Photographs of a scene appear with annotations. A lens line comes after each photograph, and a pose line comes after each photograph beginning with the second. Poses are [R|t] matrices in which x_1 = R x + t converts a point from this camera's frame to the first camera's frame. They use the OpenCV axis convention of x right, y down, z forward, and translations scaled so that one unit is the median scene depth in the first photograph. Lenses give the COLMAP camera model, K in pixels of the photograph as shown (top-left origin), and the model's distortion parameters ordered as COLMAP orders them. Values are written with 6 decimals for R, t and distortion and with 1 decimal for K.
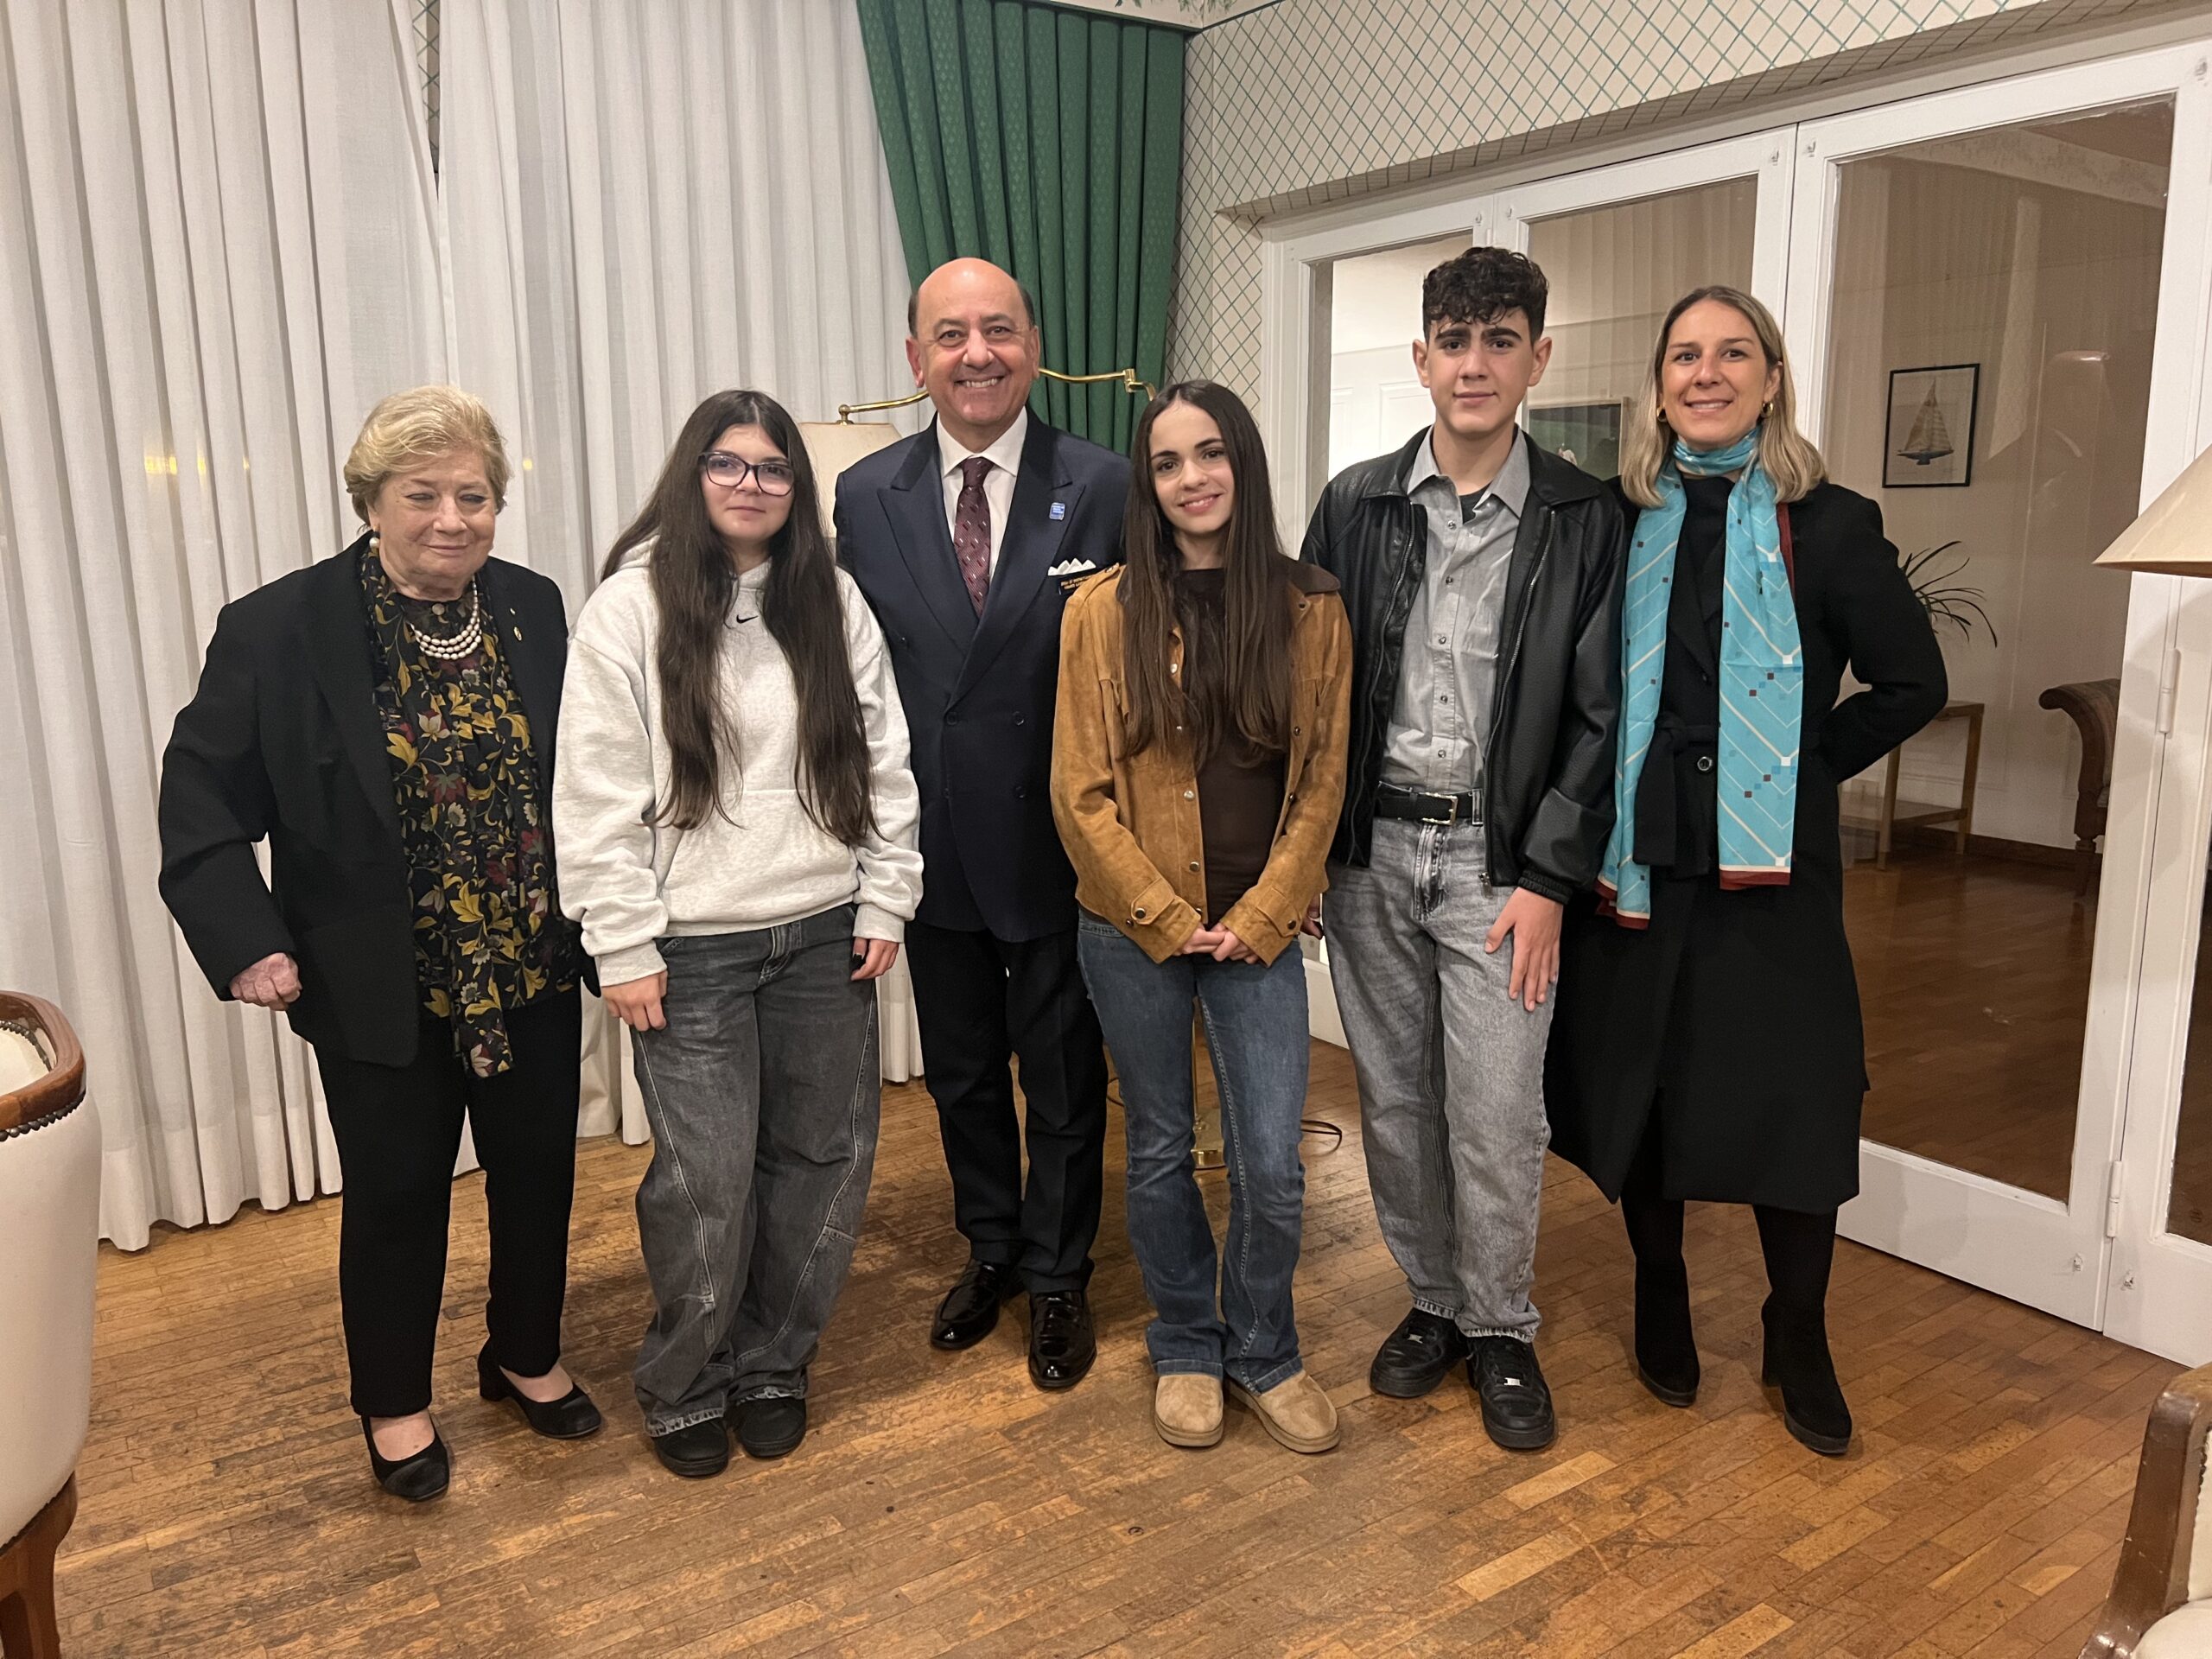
lens RADIAL K [[1686.4, 0, 1103.8], [0, 1686.4, 821.4], [0, 0, 1]] dist [0.041491, -0.036950]
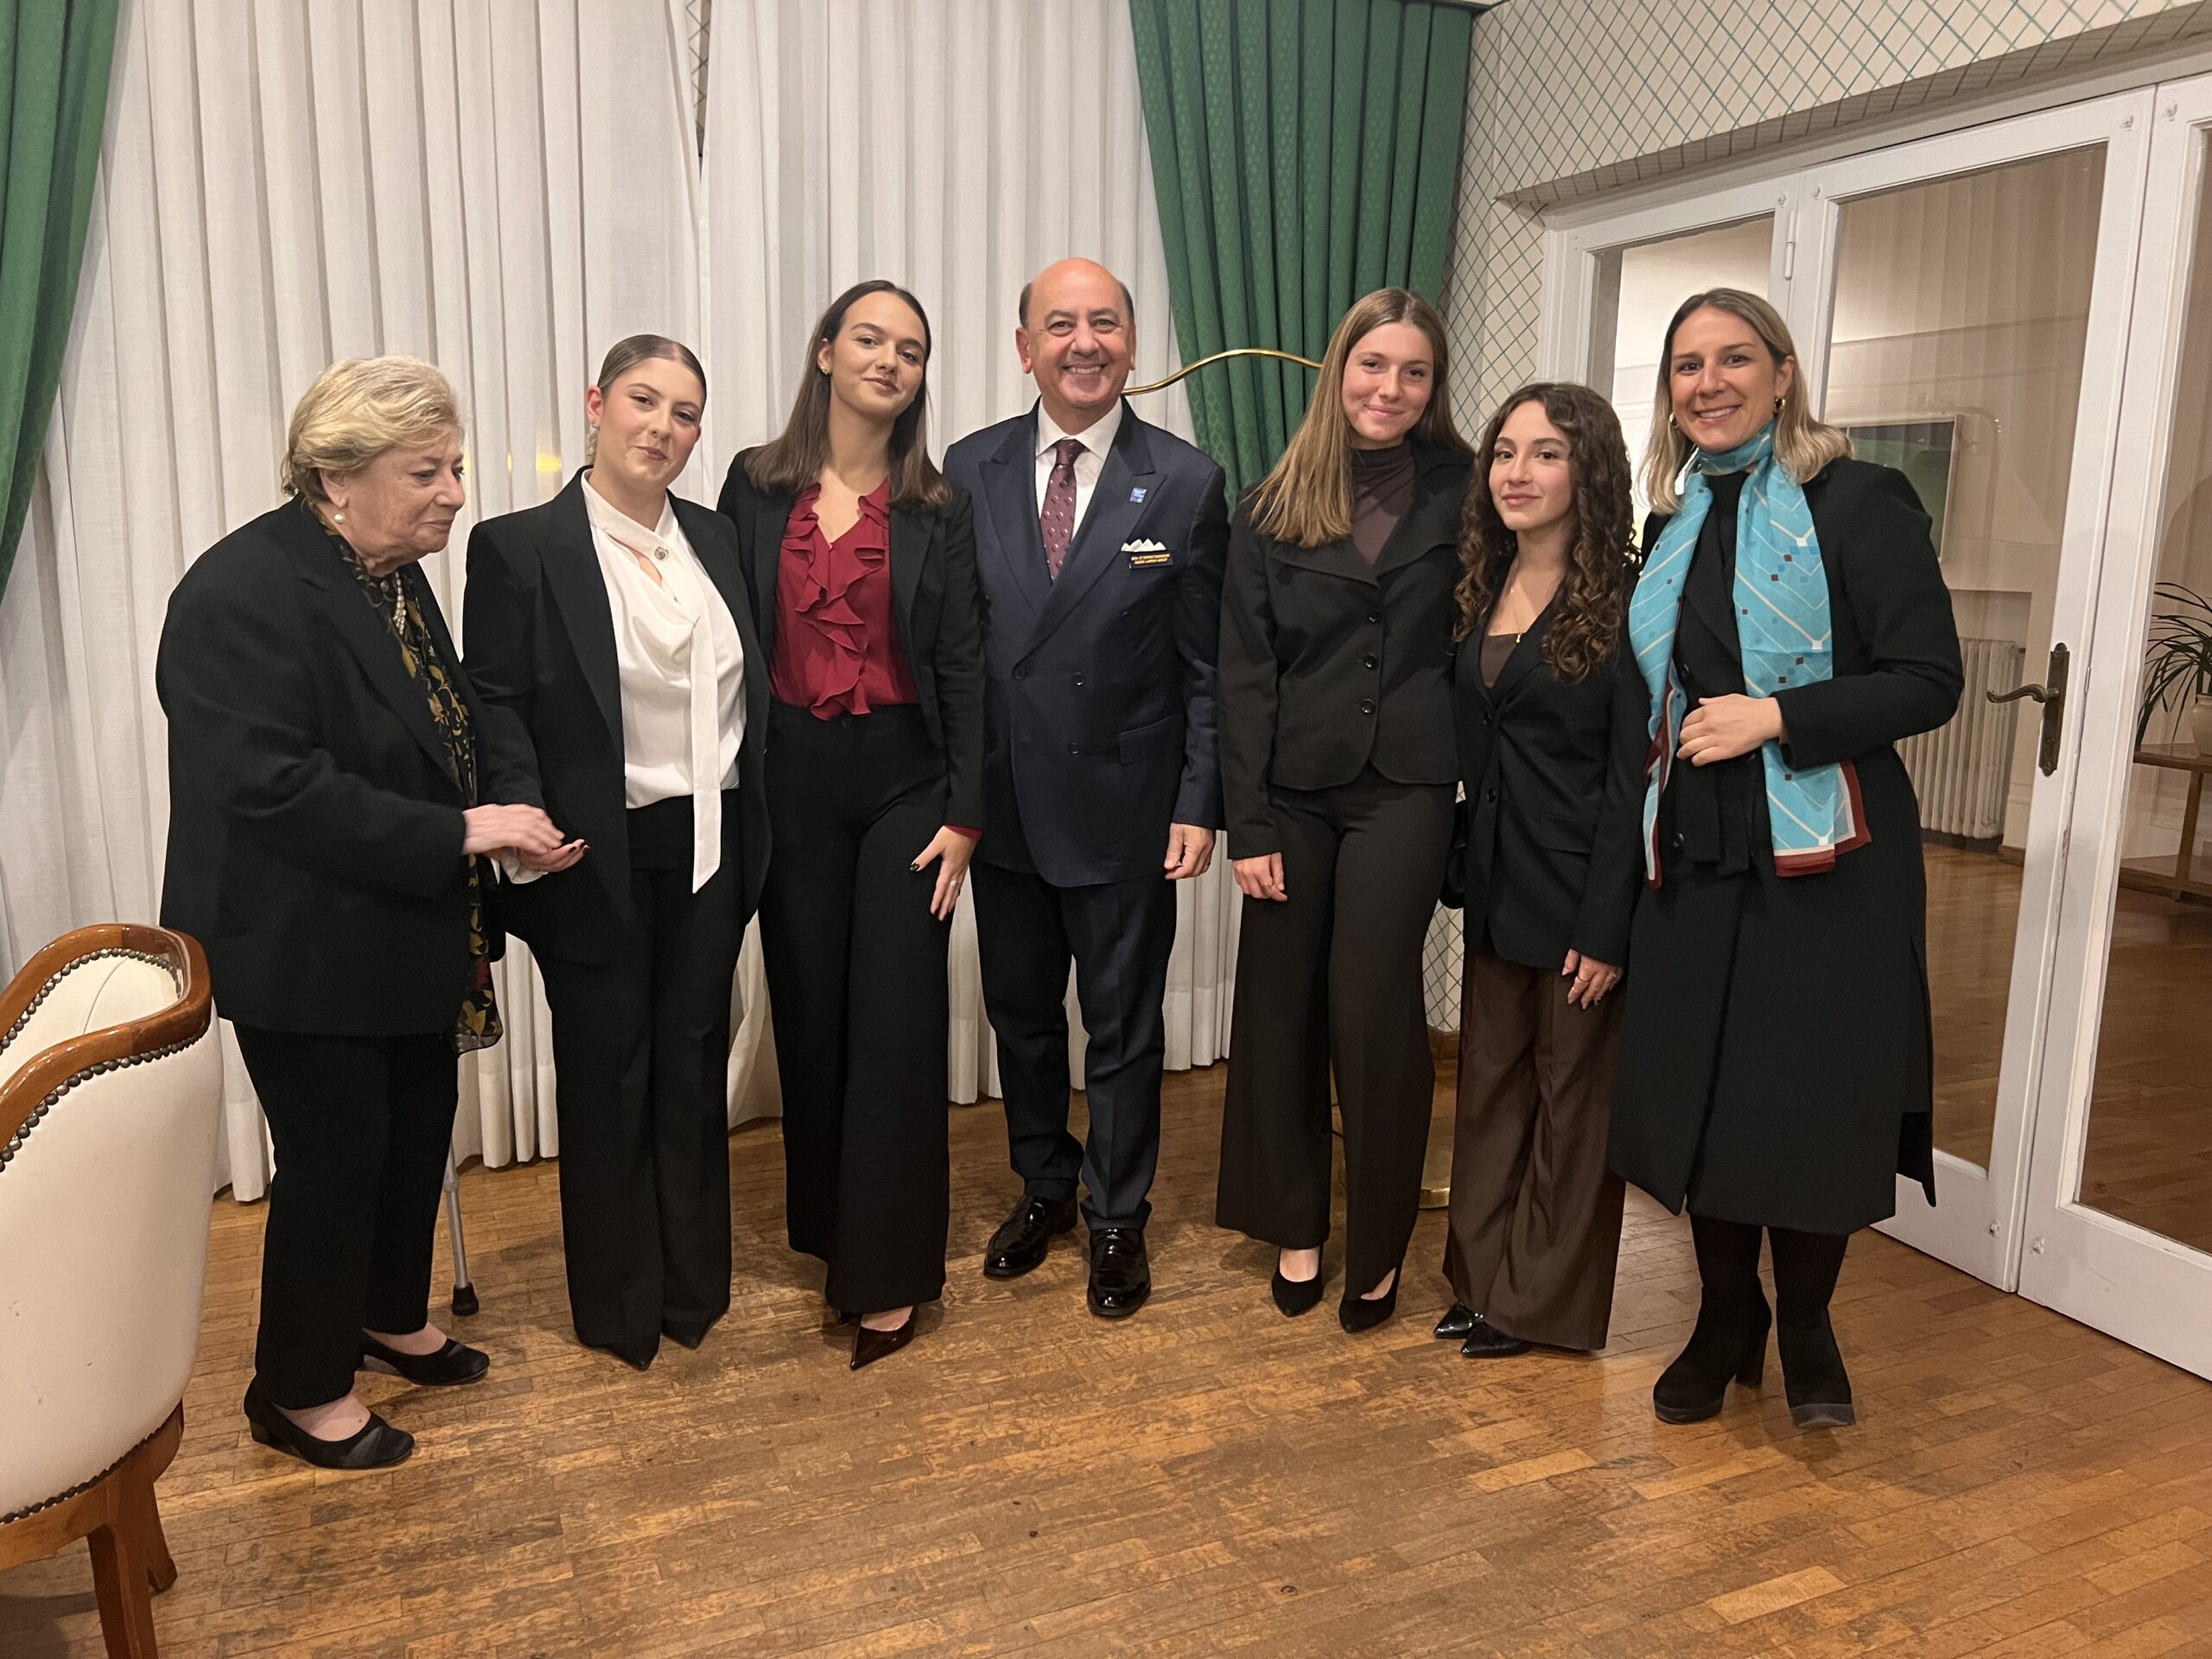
lens RADIAL K [[1686.4, 0, 1121.5], [0, 1686.4, 822.5], [0, 0, 1]] dist [0.041491, -0.036950]
pose [[0.986119, 0.056297, -0.156202, 0.044575], [-0.058031, 0.998293, -0.006558, 0.010615], [0.155566, 0.015532, 0.987703, 0.058837]]
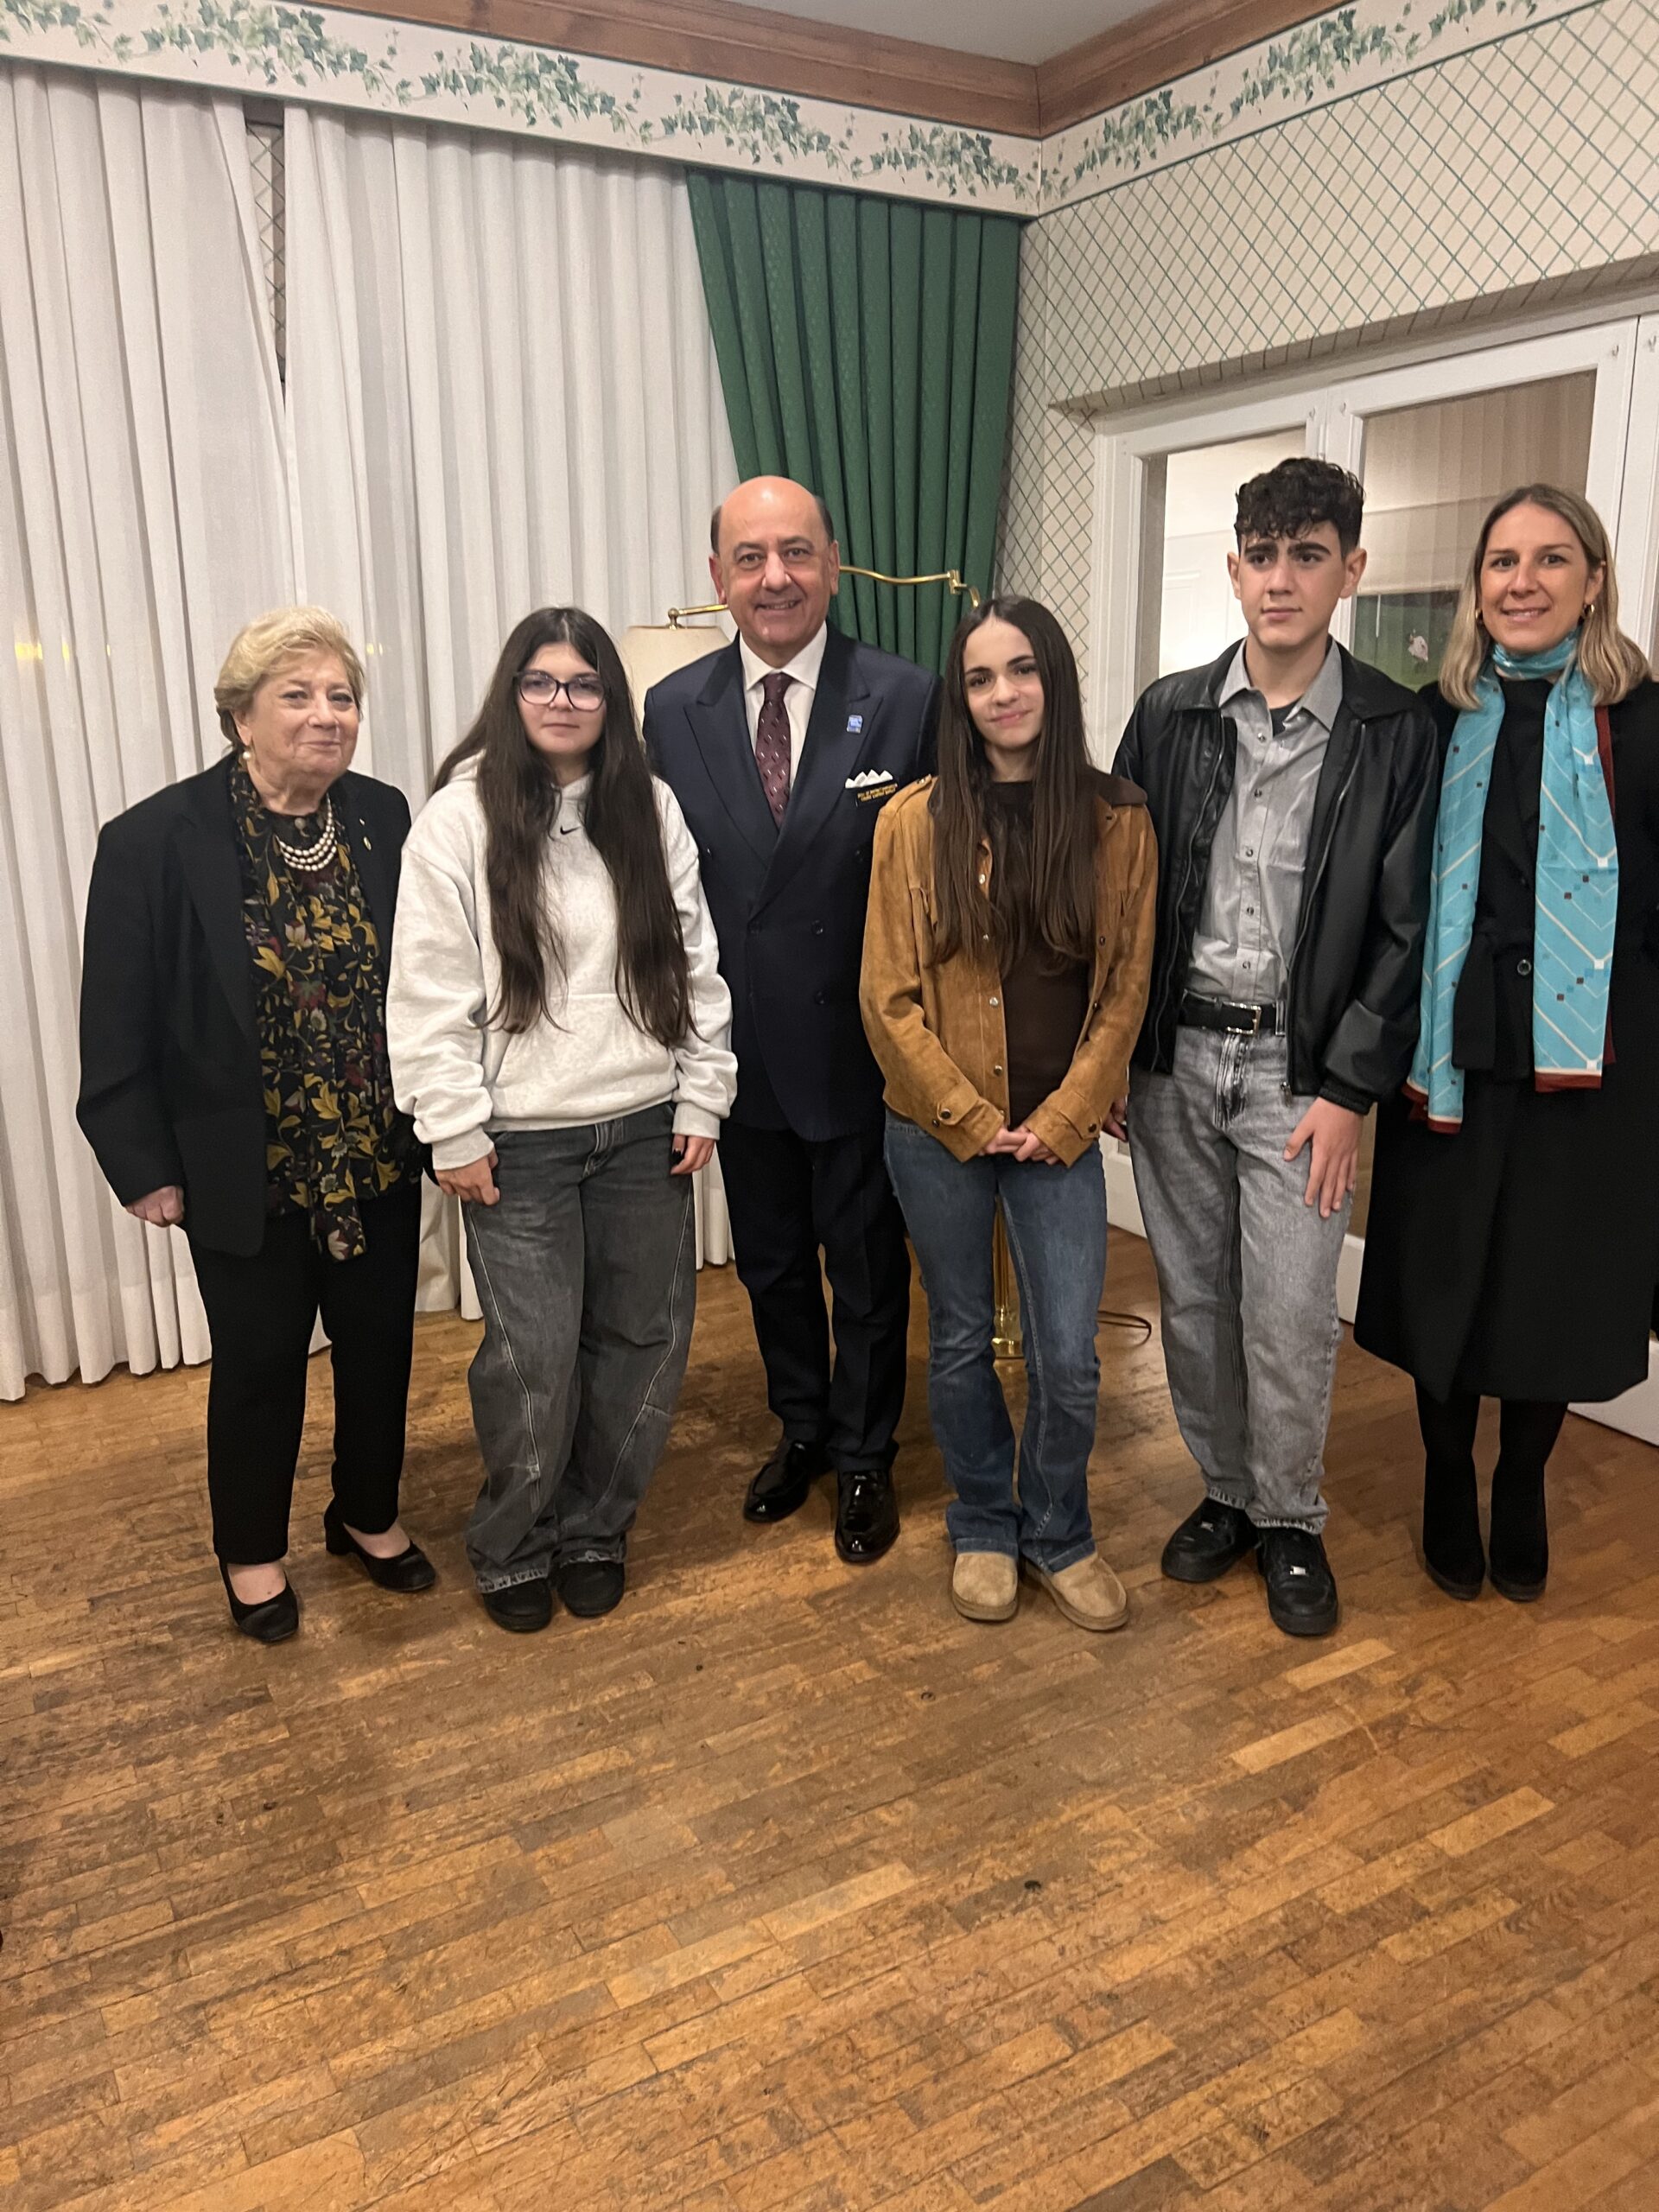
lens RADIAL K [[1686.4, 0, 834.7], [0, 1686.4, 1094.7], [0, 0, 1]] dist [0.041491, -0.036950]
pose [[0.997602, 0.015702, -0.067410, 0.023498], [-0.012052, 0.998456, 0.054219, -0.013074], [0.068157, -0.053277, 0.996251, -0.036702]]
